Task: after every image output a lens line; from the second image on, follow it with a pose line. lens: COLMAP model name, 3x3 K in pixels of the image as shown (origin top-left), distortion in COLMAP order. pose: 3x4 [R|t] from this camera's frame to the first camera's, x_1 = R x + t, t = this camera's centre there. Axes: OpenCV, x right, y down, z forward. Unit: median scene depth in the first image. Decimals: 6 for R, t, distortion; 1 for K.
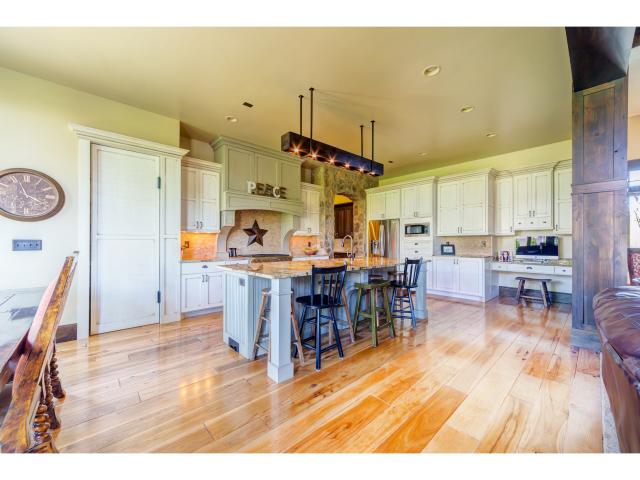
lens RADIAL K [[253.1, 0, 321.7], [0, 253.1, 241.5], [0, 0, 1]] dist [0.000704, 0.000160]
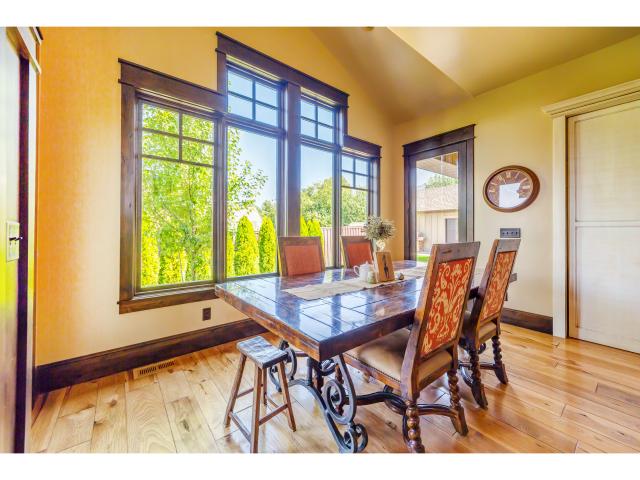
lens RADIAL K [[251.0, 0, 319.4], [0, 251.0, 228.4], [0, 0, 1]] dist [-0.000065, 0.000042]
pose [[-0.079517, -0.012568, -0.996754, 0.017052], [-0.002434, 0.999920, -0.012413, 0.006244], [0.996831, 0.001439, -0.079541, 0.156164]]
